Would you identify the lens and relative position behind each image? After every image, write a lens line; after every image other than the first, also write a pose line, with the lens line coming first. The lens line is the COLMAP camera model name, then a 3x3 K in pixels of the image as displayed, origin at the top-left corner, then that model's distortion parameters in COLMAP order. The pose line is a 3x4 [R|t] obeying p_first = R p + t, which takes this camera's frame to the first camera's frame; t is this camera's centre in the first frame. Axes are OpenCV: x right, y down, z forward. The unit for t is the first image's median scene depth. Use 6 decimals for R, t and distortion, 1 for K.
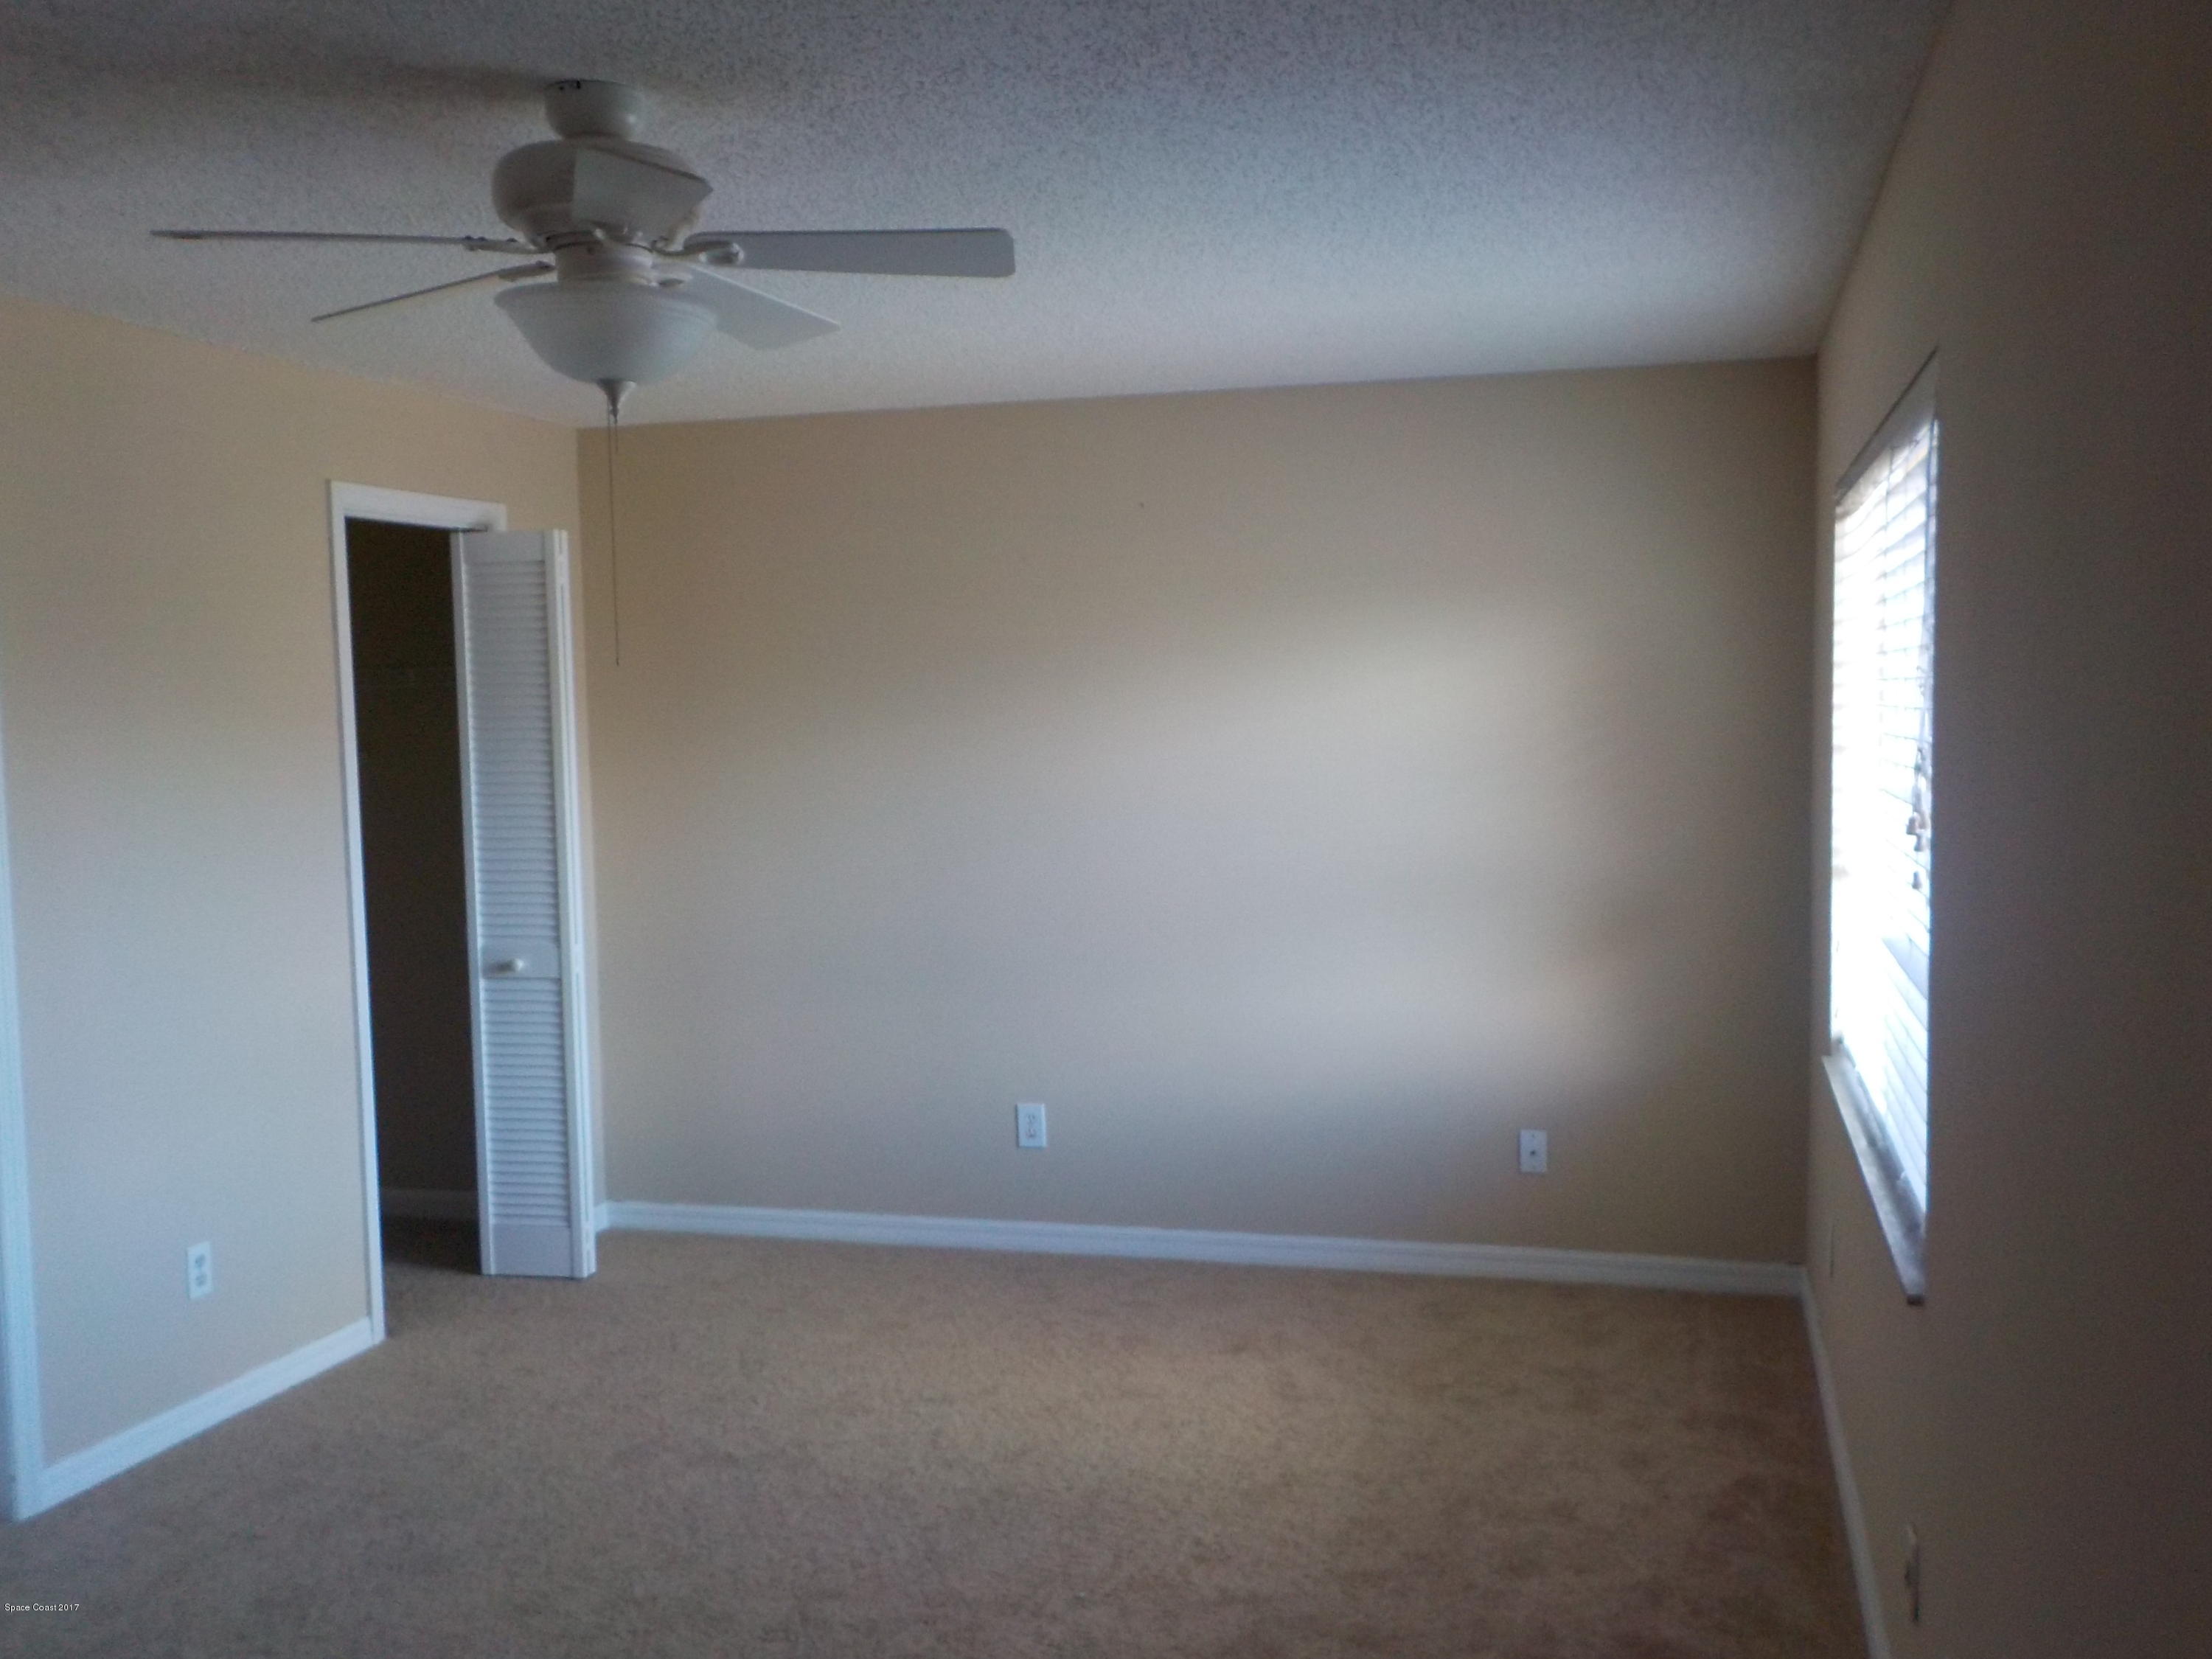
lens RADIAL K [[2000.6, 0, 1183.9], [0, 2000.6, 872.1], [0, 0, 1]] dist [0.078524, -0.294014]
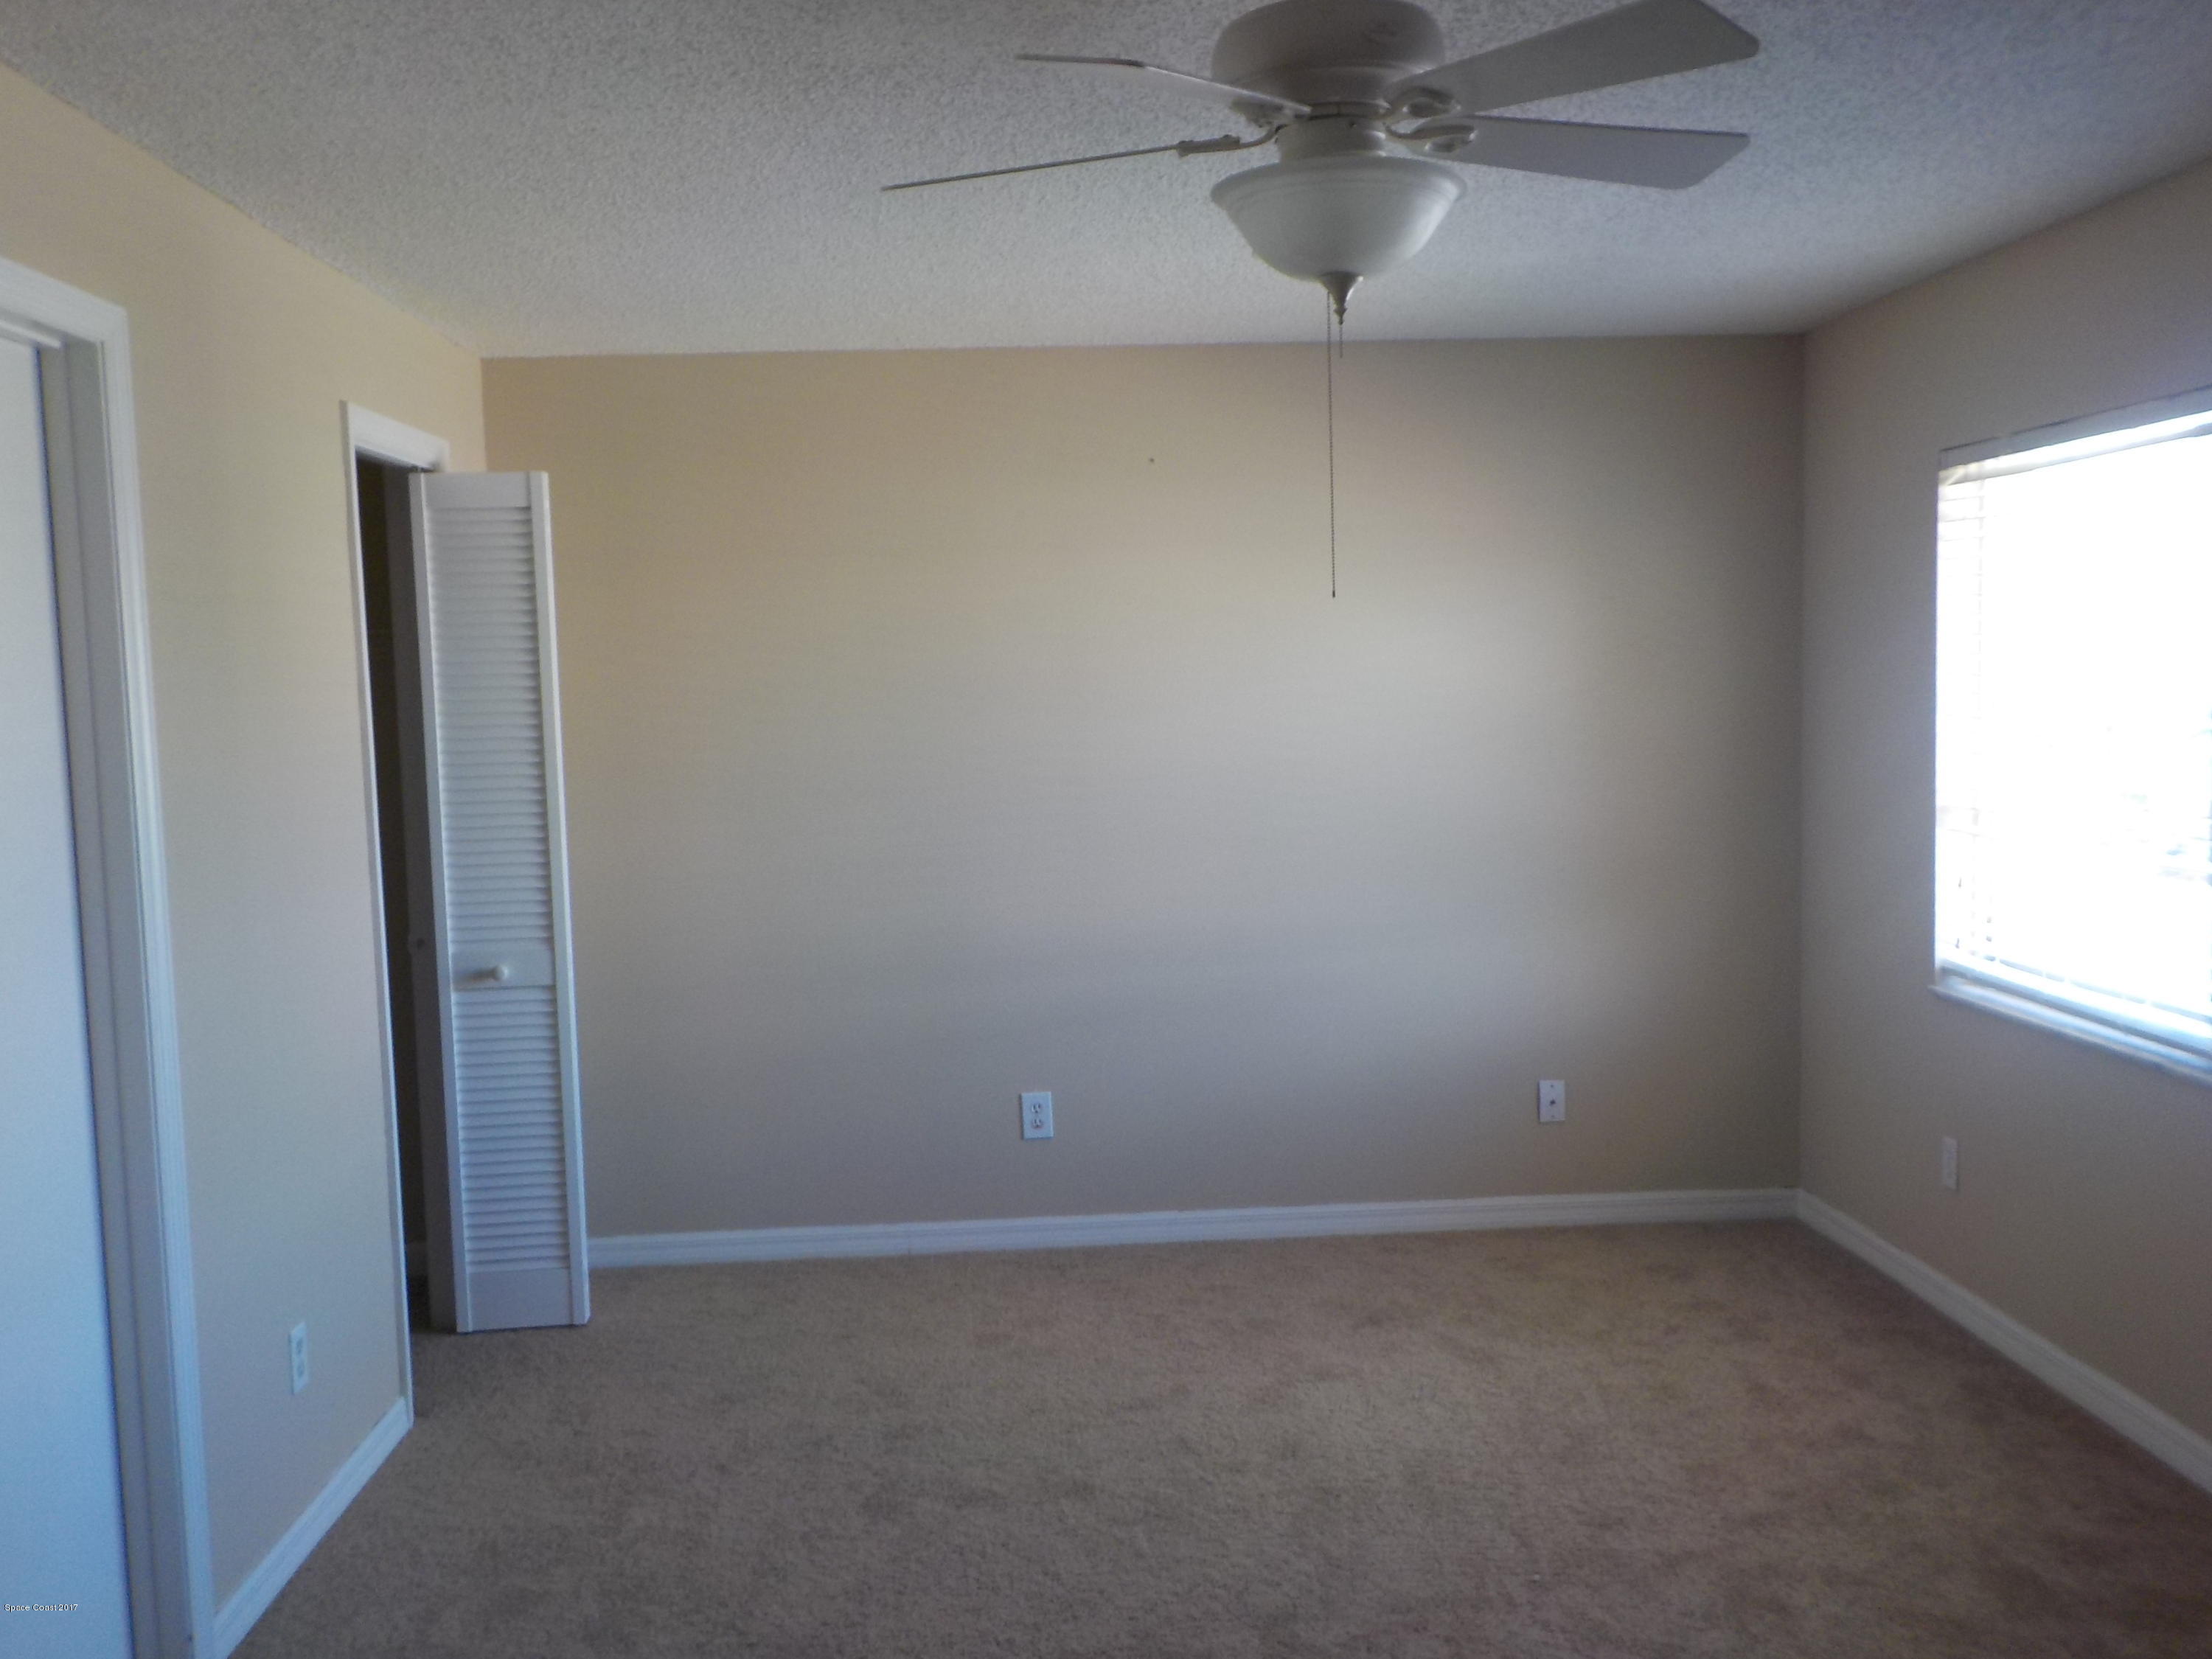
lens RADIAL K [[1989.8, 0, 1117.3], [0, 1989.8, 861.6], [0, 0, 1]] dist [-0.001053, -0.009704]
pose [[0.952590, -0.037224, 0.301971, -0.338818], [0.037004, 0.999294, 0.006451, 0.002690], [-0.301998, 0.005029, 0.953295, 0.100794]]
